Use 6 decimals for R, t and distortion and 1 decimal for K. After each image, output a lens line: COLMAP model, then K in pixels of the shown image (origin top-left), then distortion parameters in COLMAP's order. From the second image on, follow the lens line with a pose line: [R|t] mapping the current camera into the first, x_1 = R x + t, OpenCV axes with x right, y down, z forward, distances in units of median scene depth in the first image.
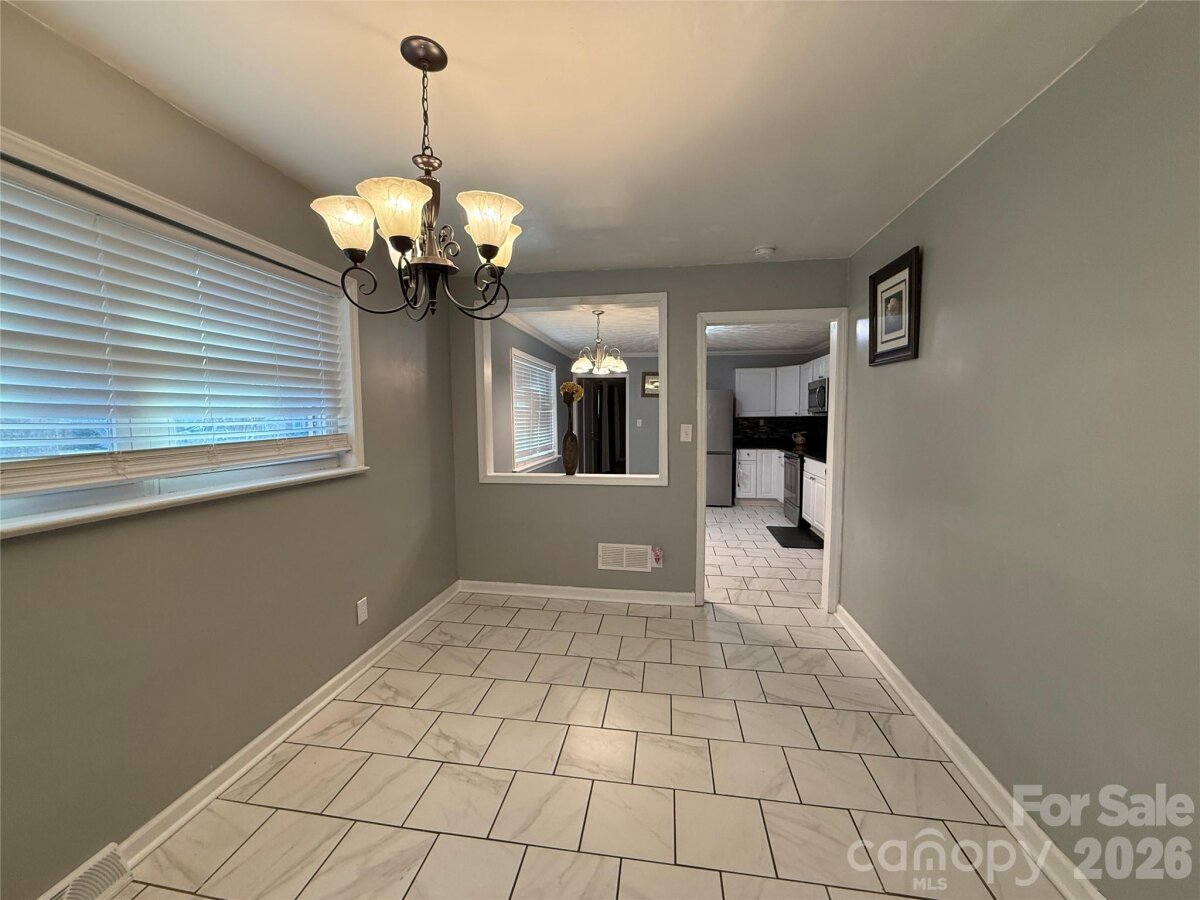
lens RADIAL K [[477.9, 0, 595.4], [0, 477.9, 450.6], [0, 0, 1]] dist [0.000805, -0.000011]
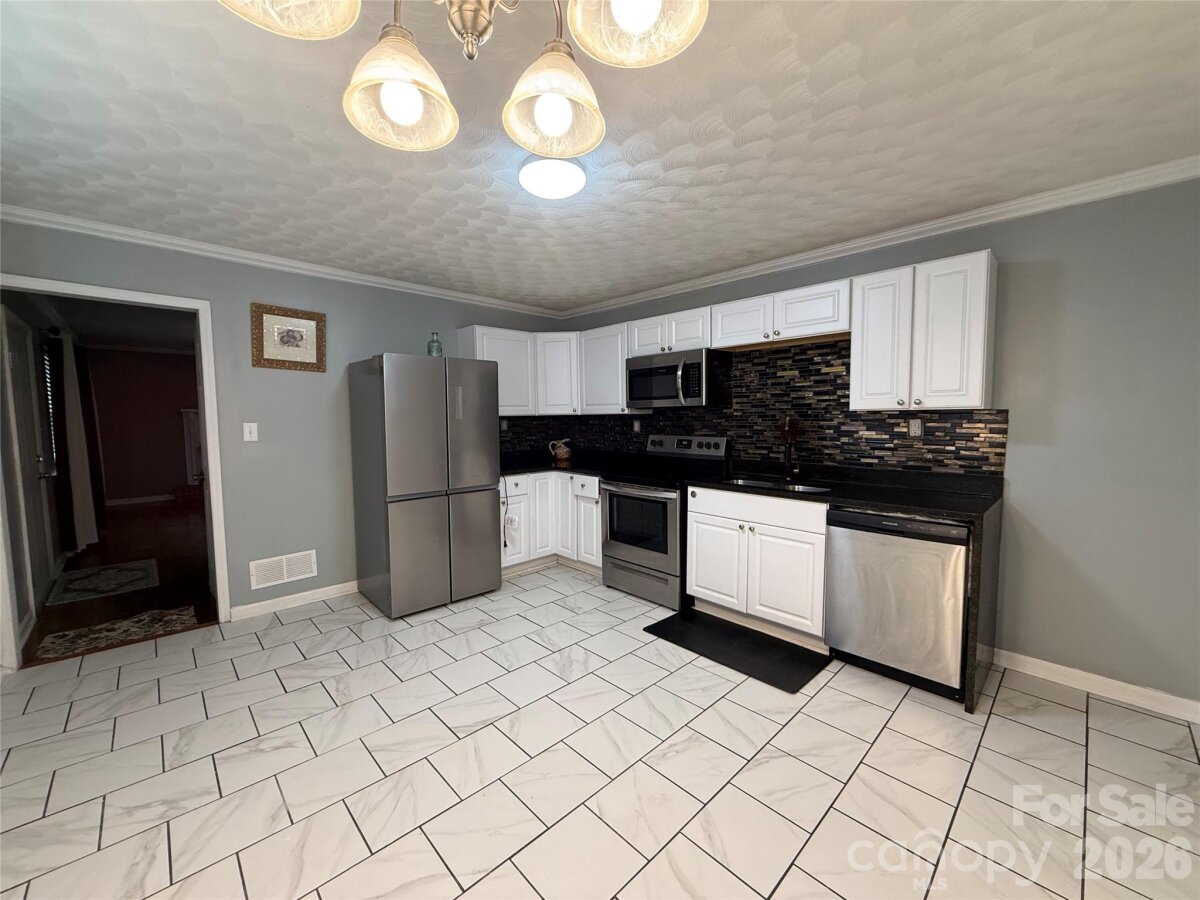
lens RADIAL K [[477.9, 0, 598.6], [0, 477.9, 451.3], [0, 0, 1]] dist [0.000805, -0.000011]
pose [[0.606119, -0.058920, 0.793188, -0.166449], [0.061159, 0.997752, 0.027380, -0.120343], [-0.793019, 0.031915, 0.608361, 1.829441]]
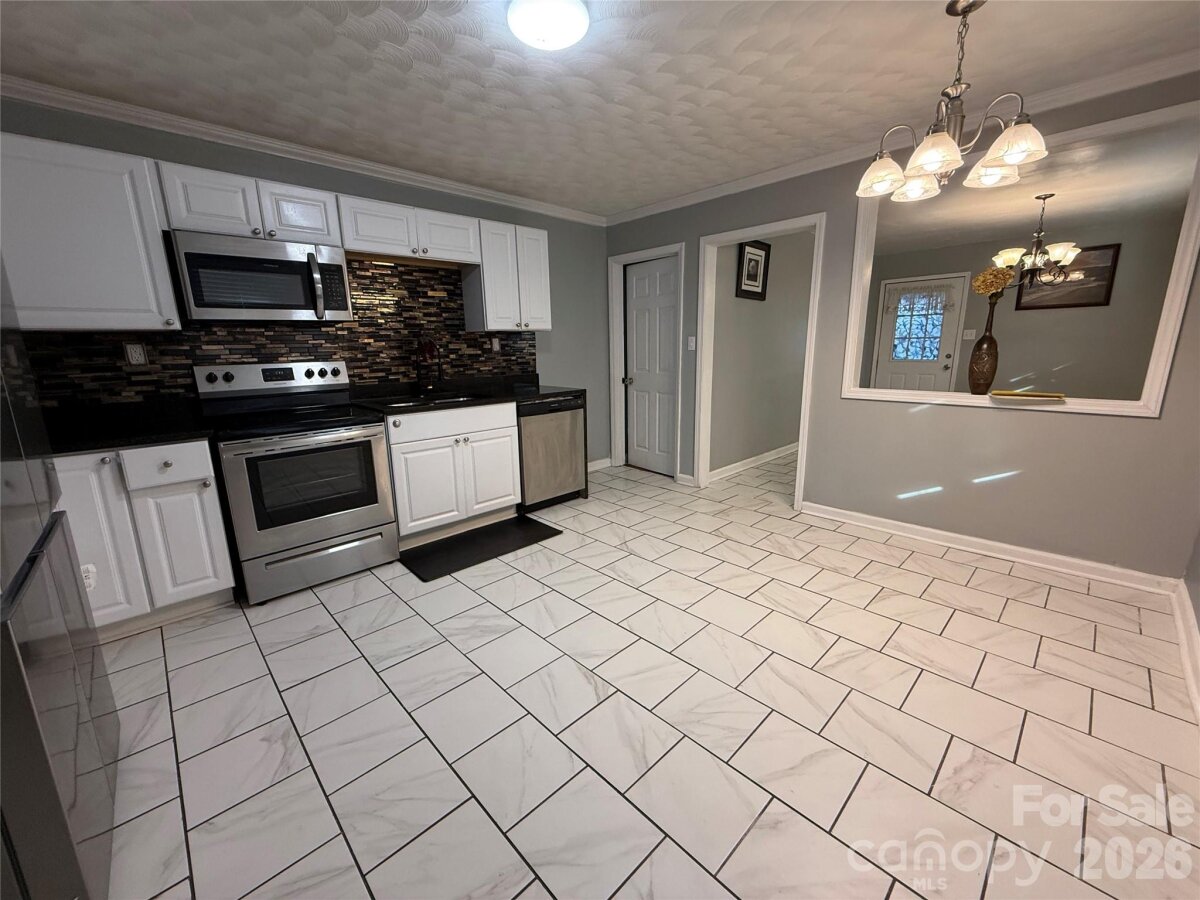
lens RADIAL K [[477.9, 0, 592.9], [0, 477.9, 450.2], [0, 0, 1]] dist [0.000805, -0.000011]
pose [[-0.794353, -0.114515, 0.596565, -0.044795], [0.064909, 0.960447, 0.270793, -0.173830], [-0.603979, 0.253828, -0.755501, 3.072528]]
